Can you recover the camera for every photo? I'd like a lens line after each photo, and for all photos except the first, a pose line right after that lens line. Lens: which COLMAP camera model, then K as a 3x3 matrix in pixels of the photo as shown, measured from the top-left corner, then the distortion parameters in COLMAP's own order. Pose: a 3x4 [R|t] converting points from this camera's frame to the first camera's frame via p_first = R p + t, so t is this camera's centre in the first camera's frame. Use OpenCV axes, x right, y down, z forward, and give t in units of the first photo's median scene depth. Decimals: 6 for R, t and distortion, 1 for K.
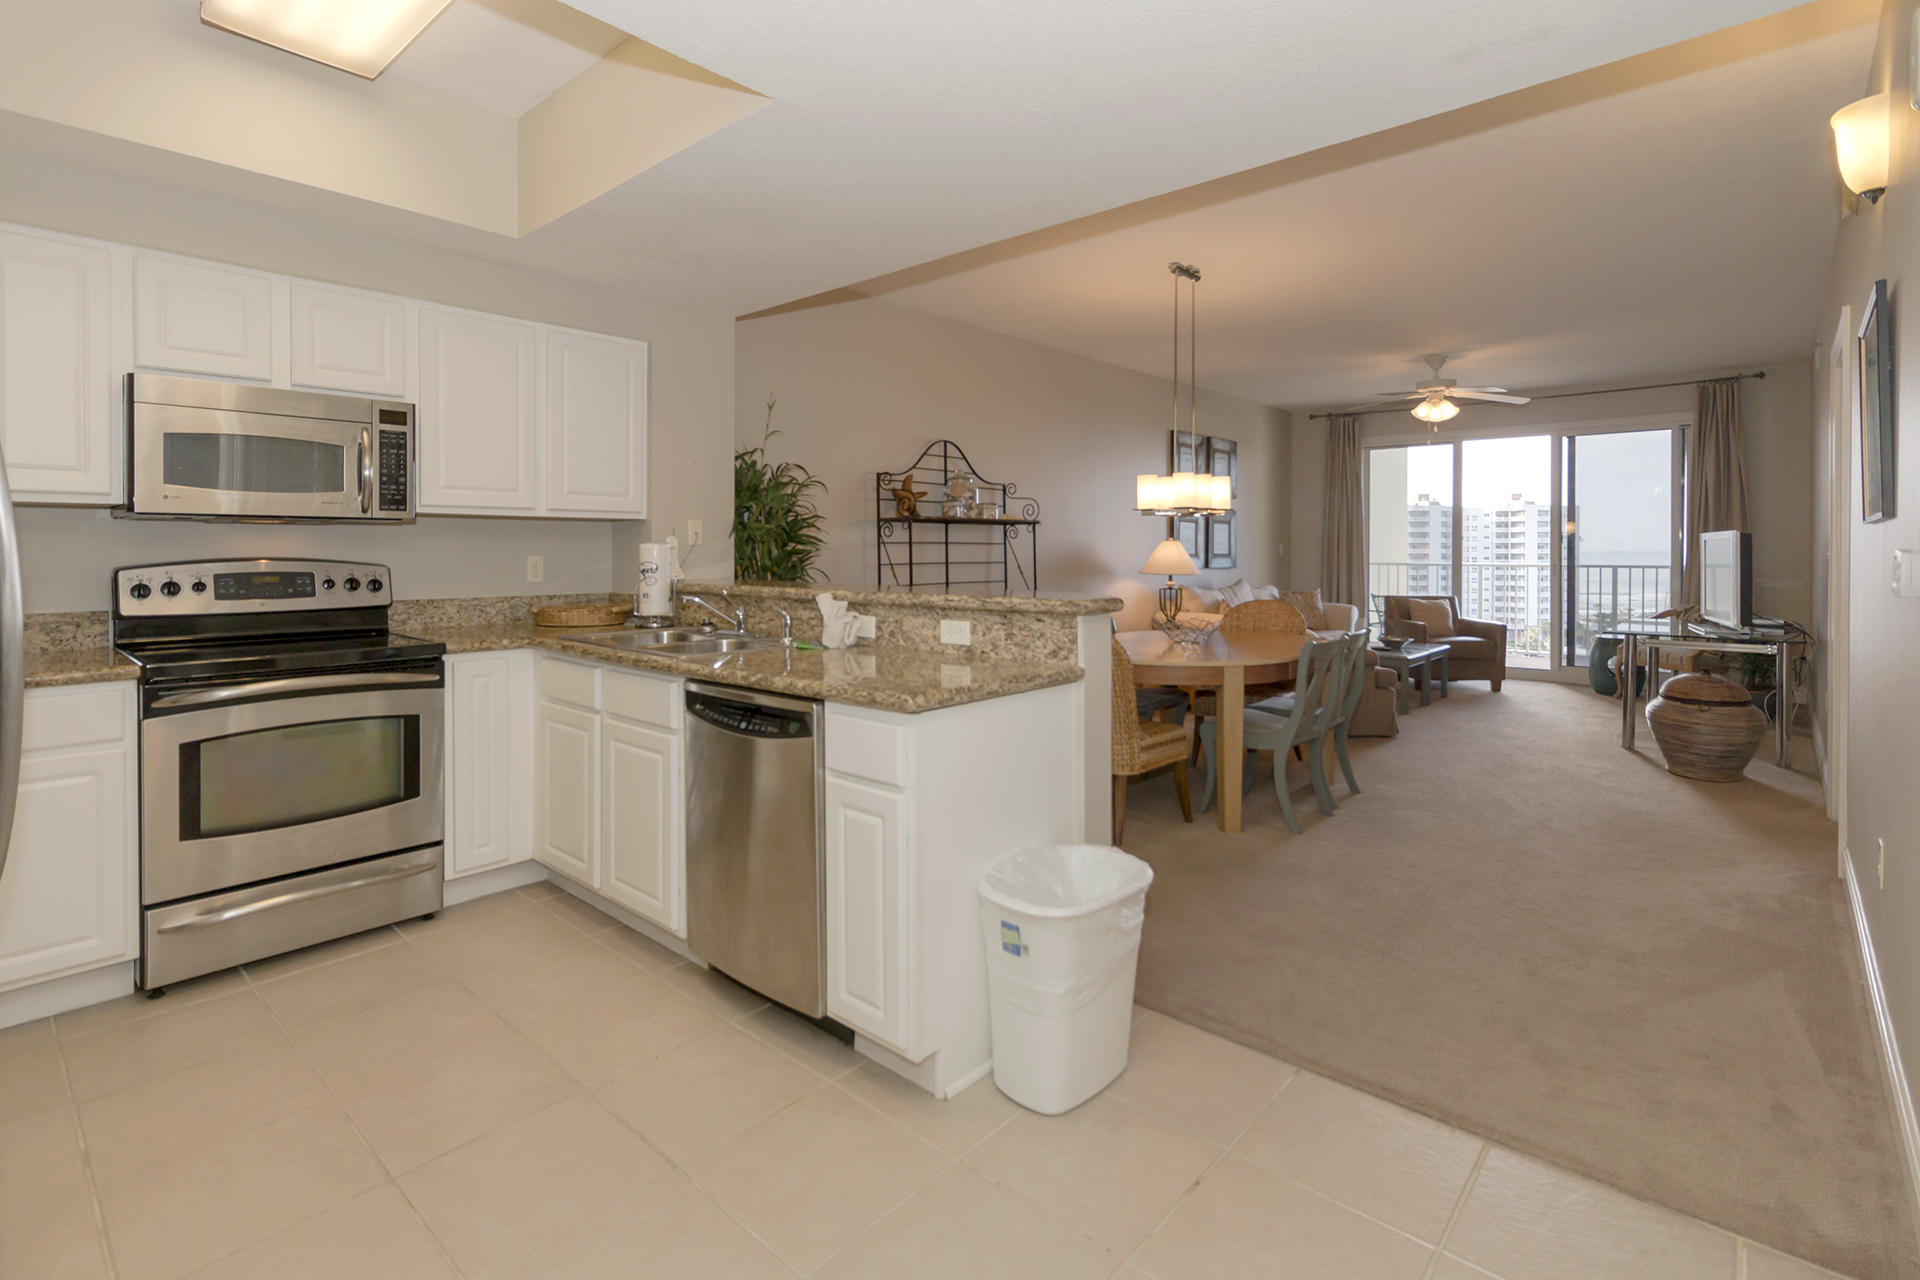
lens RADIAL K [[910.0, 0, 958.5], [0, 910.0, 562.3], [0, 0, 1]] dist [0.014193, 0.000095]
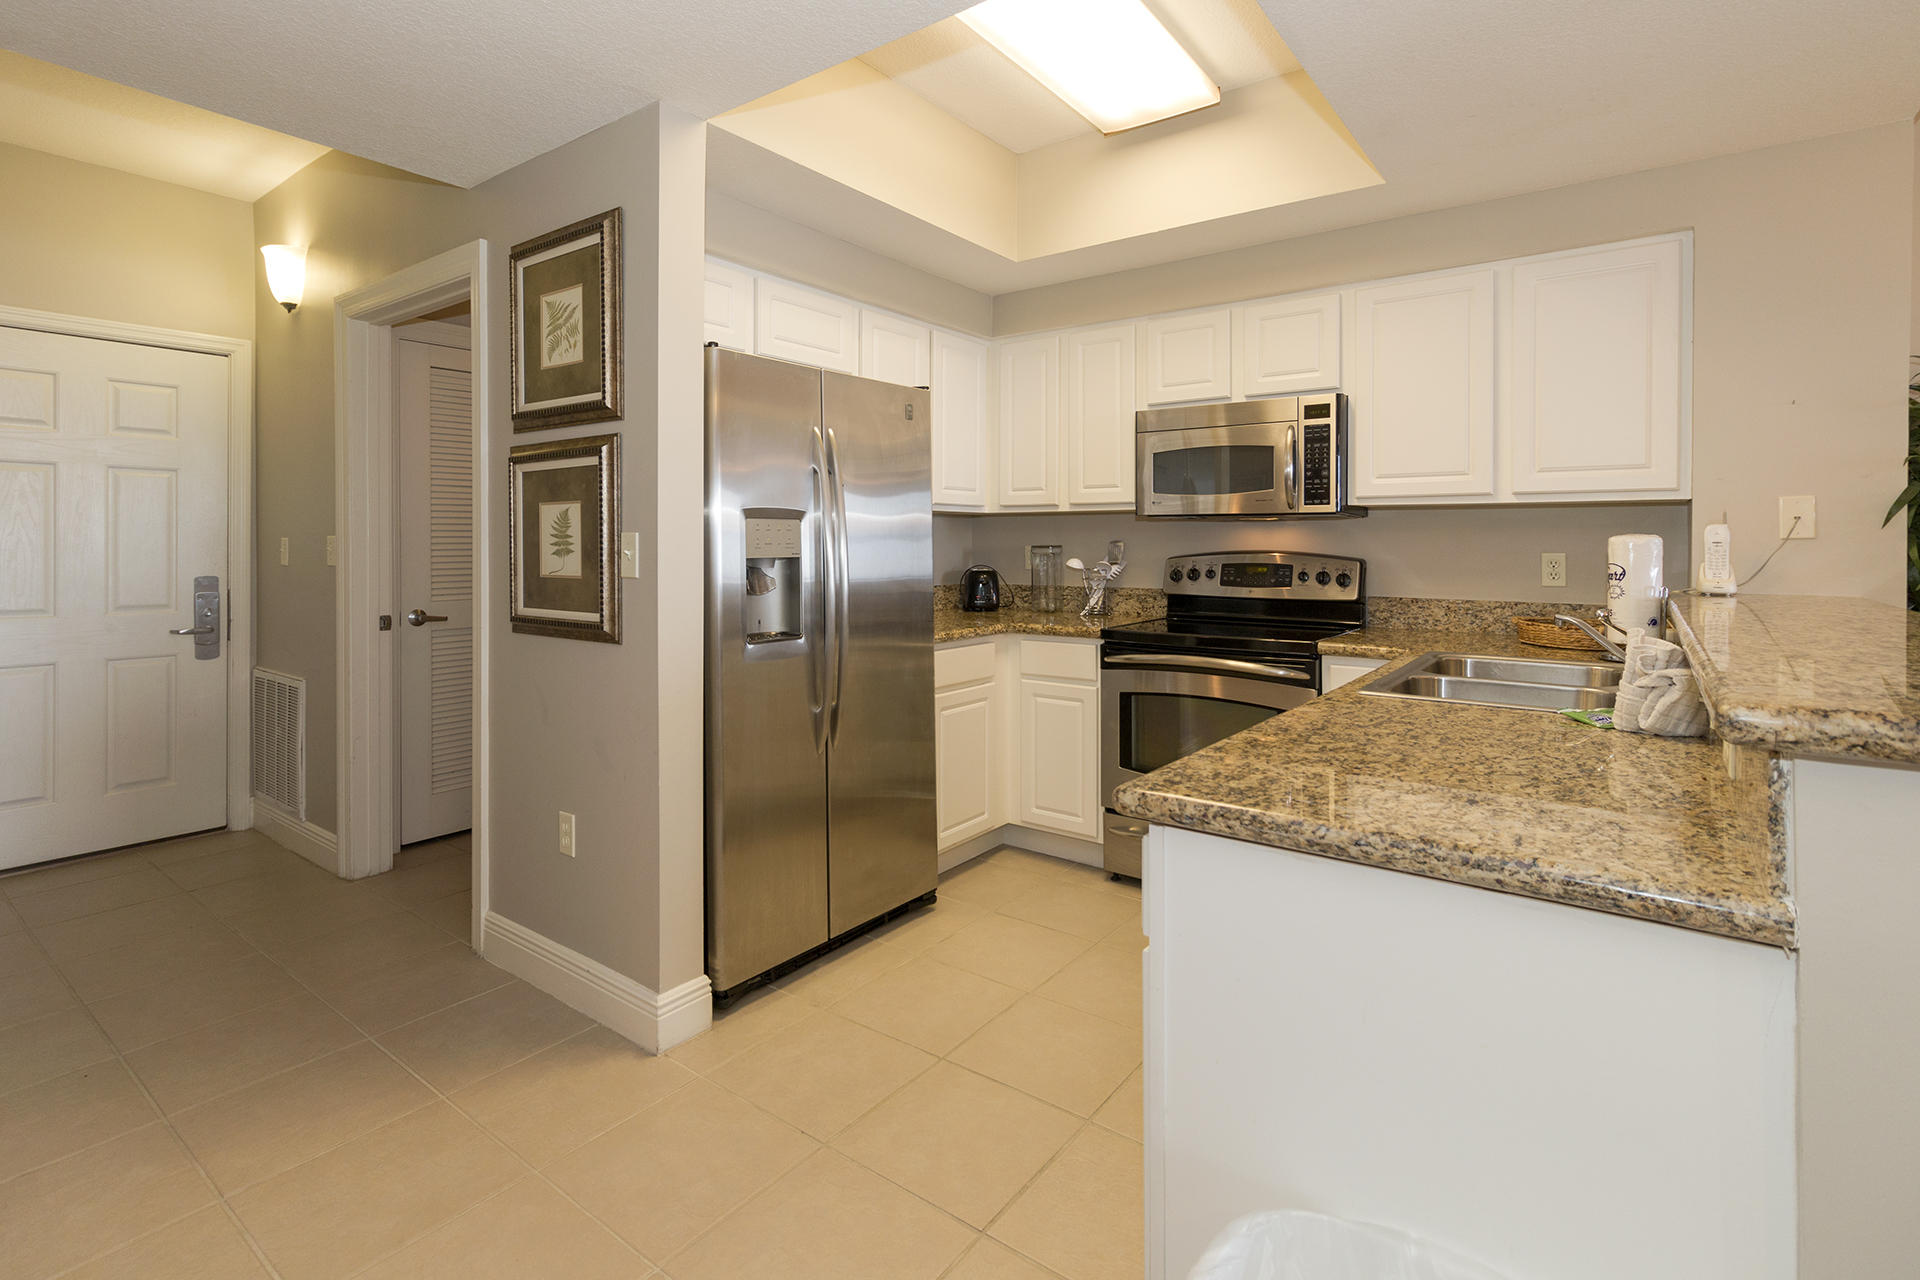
lens RADIAL K [[910.0, 0, 948.8], [0, 910.0, 553.8], [0, 0, 1]] dist [0.014193, 0.000095]
pose [[0.079517, 0.013732, -0.996739, 0.353678], [-0.015453, 0.999802, 0.012541, -0.009852], [0.996714, 0.014405, 0.079713, 0.540618]]
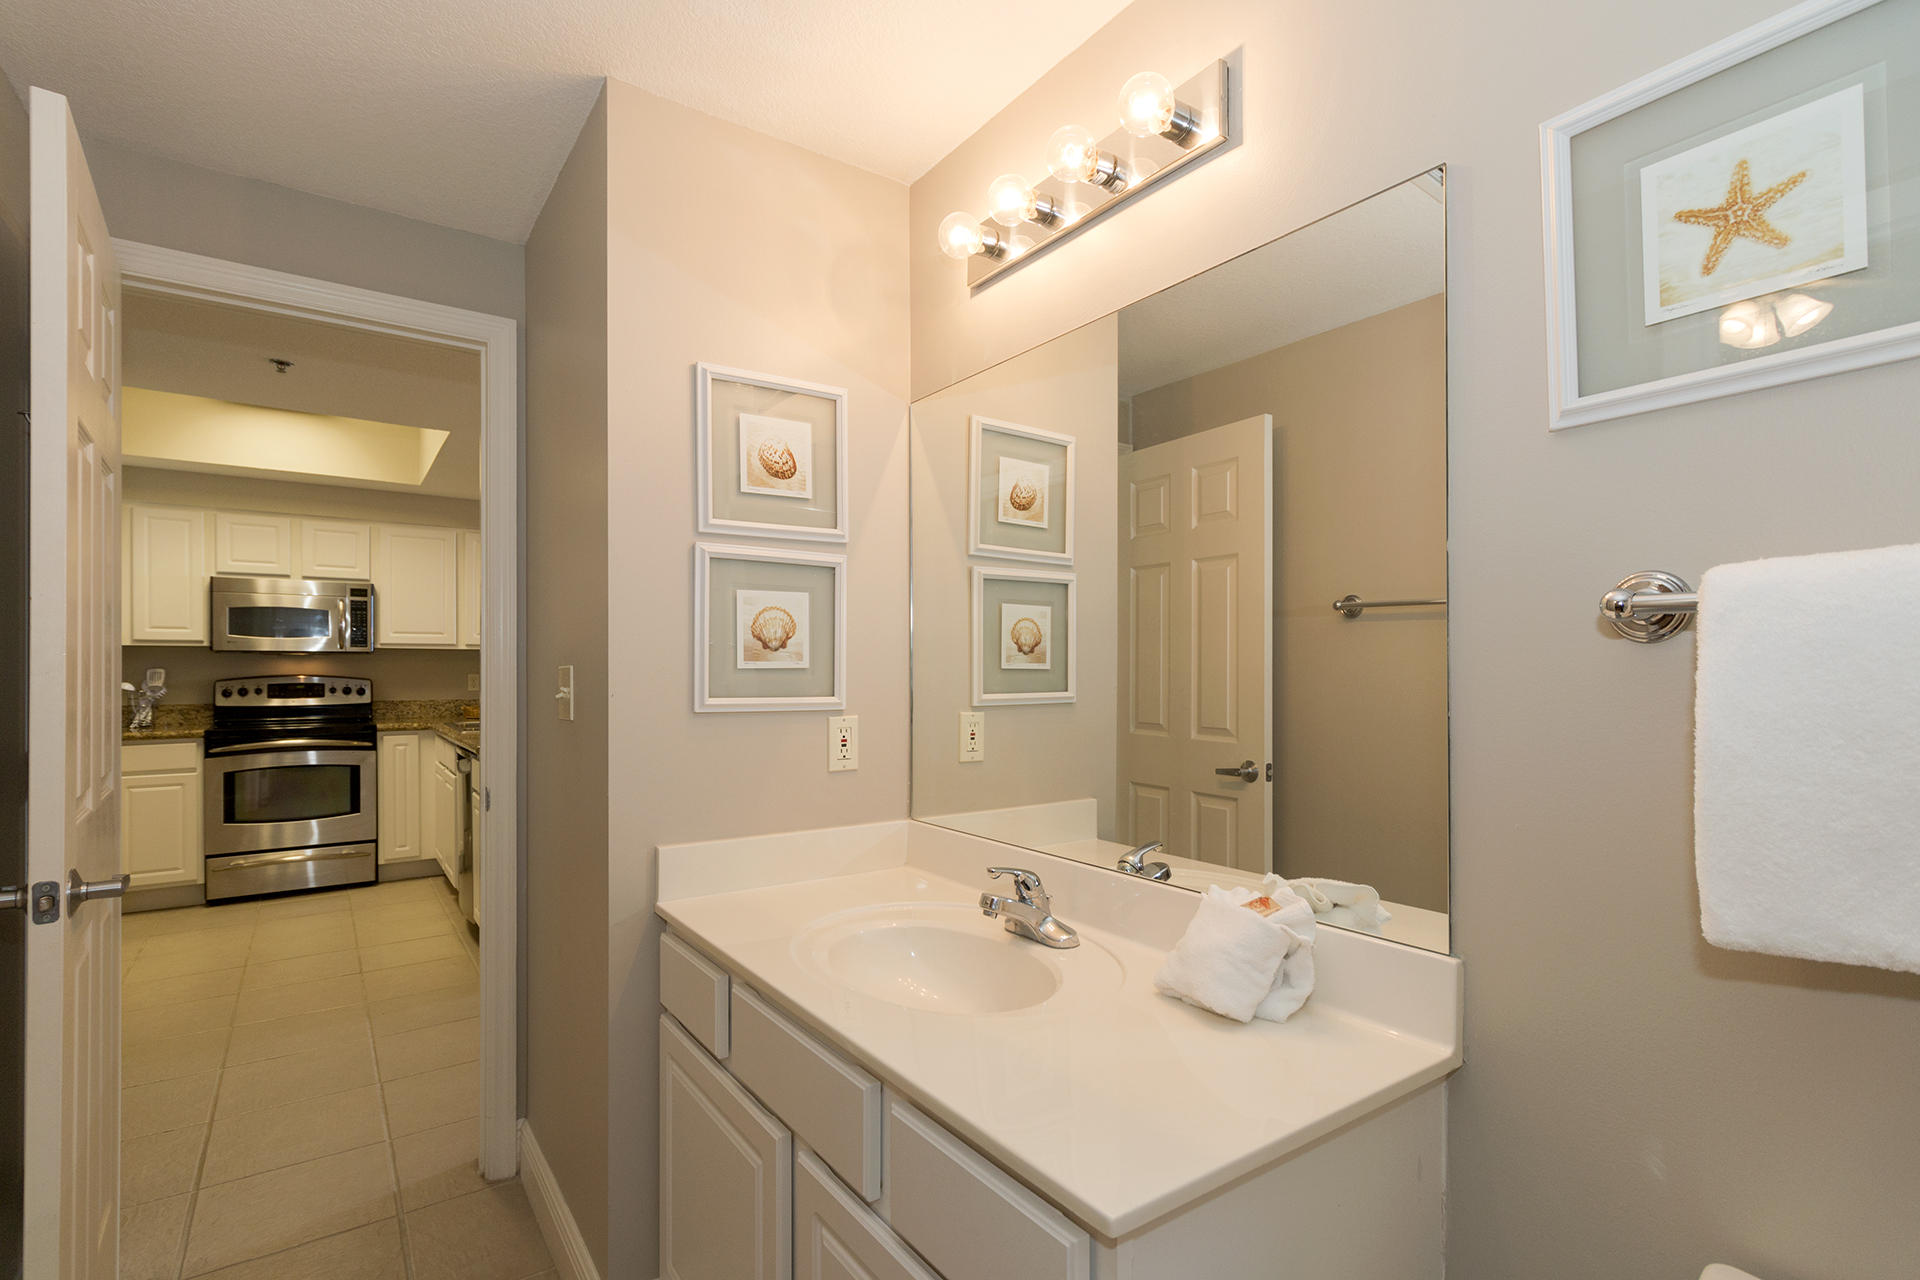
lens RADIAL K [[910.0, 0, 951.7], [0, 910.0, 670.7], [0, 0, 1]] dist [0.014193, 0.000095]
pose [[0.973968, 0.000198, -0.226686, 0.875658], [-0.002081, 0.999965, -0.008067, -0.001478], [0.226677, 0.008329, 0.973934, -0.426247]]
